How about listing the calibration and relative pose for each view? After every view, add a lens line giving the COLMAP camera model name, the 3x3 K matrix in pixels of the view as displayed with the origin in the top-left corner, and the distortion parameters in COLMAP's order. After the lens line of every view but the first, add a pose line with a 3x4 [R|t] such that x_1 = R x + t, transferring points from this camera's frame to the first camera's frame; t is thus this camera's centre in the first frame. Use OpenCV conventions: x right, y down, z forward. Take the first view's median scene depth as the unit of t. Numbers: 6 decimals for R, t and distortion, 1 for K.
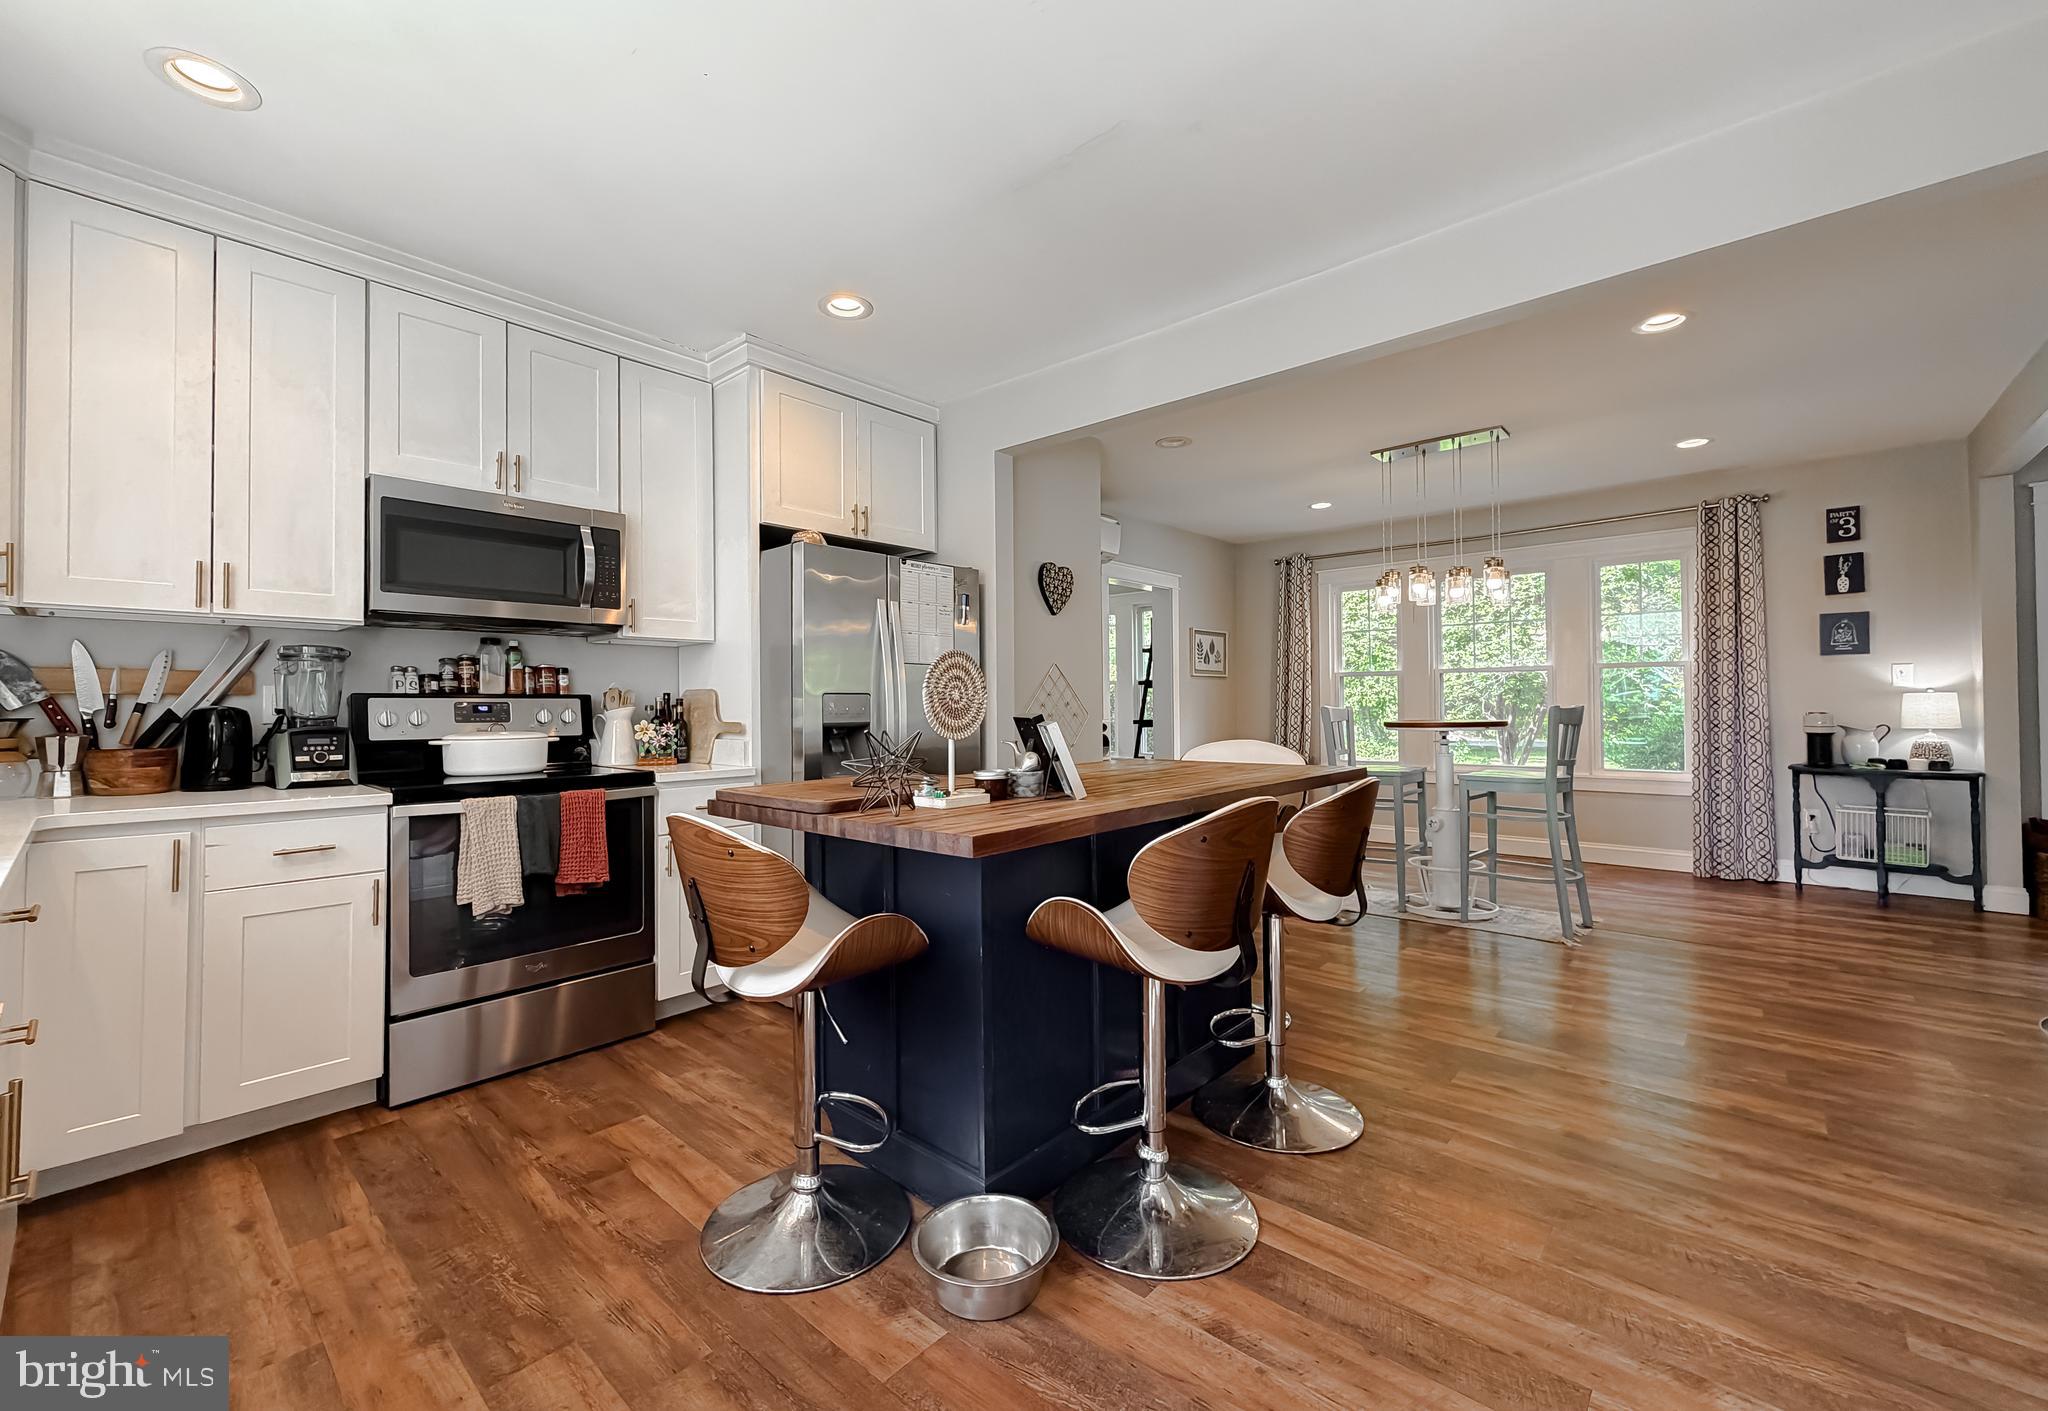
lens RADIAL K [[835.8, 0, 1007.8], [0, 835.8, 694.4], [0, 0, 1]] dist [0.000663, -0.000933]
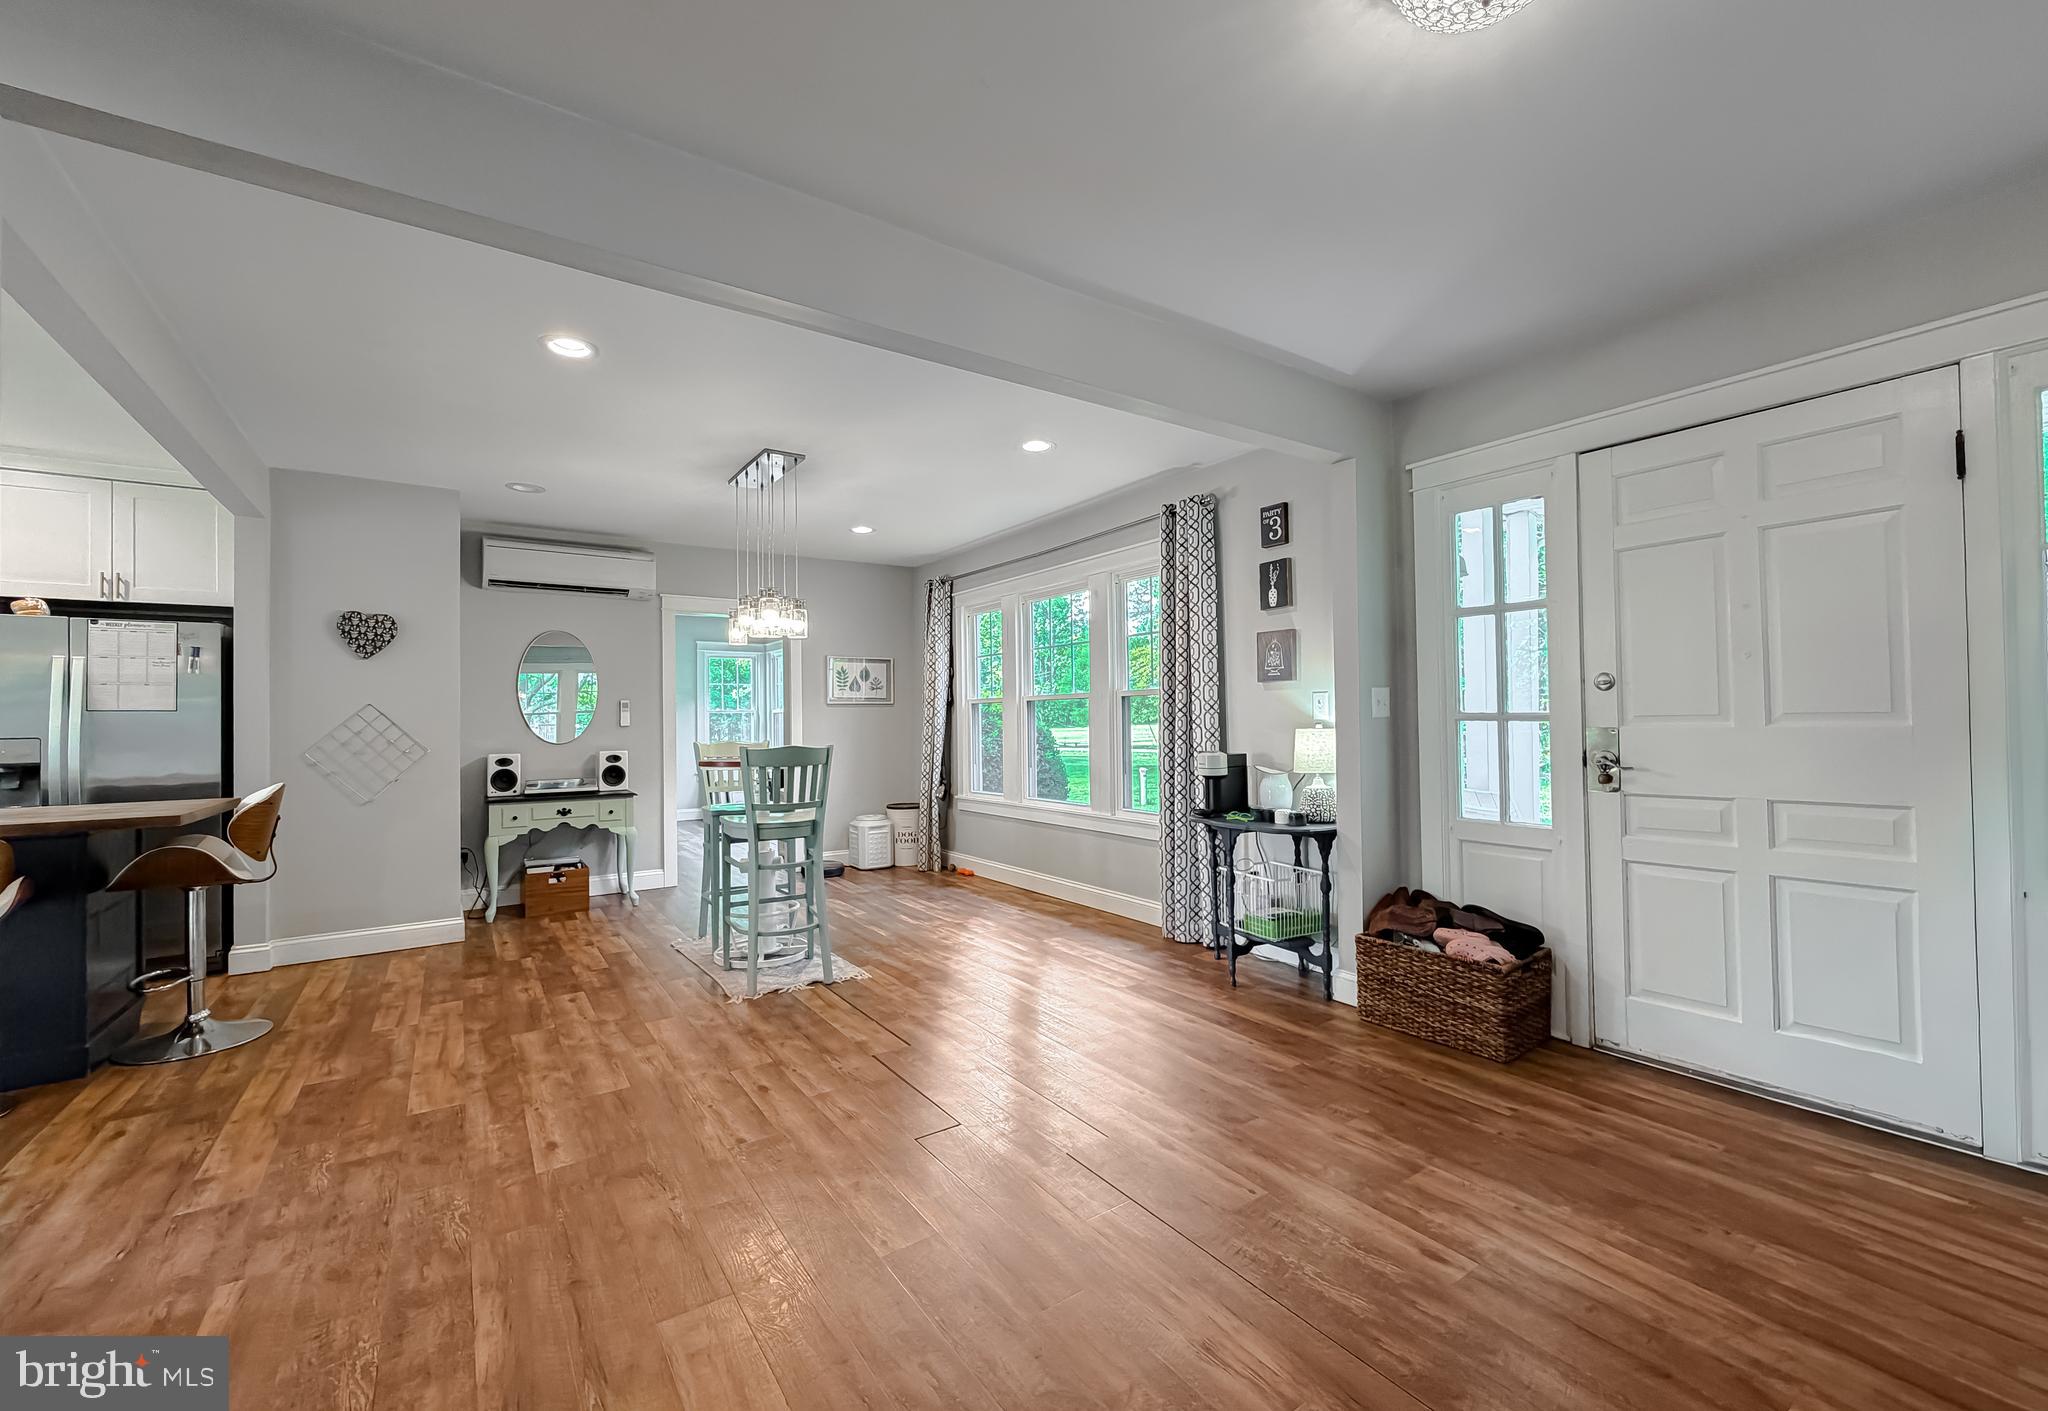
lens RADIAL K [[835.8, 0, 1023.7], [0, 835.8, 706.1], [0, 0, 1]] dist [0.000663, -0.000933]
pose [[0.972091, -0.007626, -0.234479, 1.582936], [0.007339, 0.999971, -0.002097, -0.037328], [0.234489, 0.000318, 0.972119, 0.214181]]
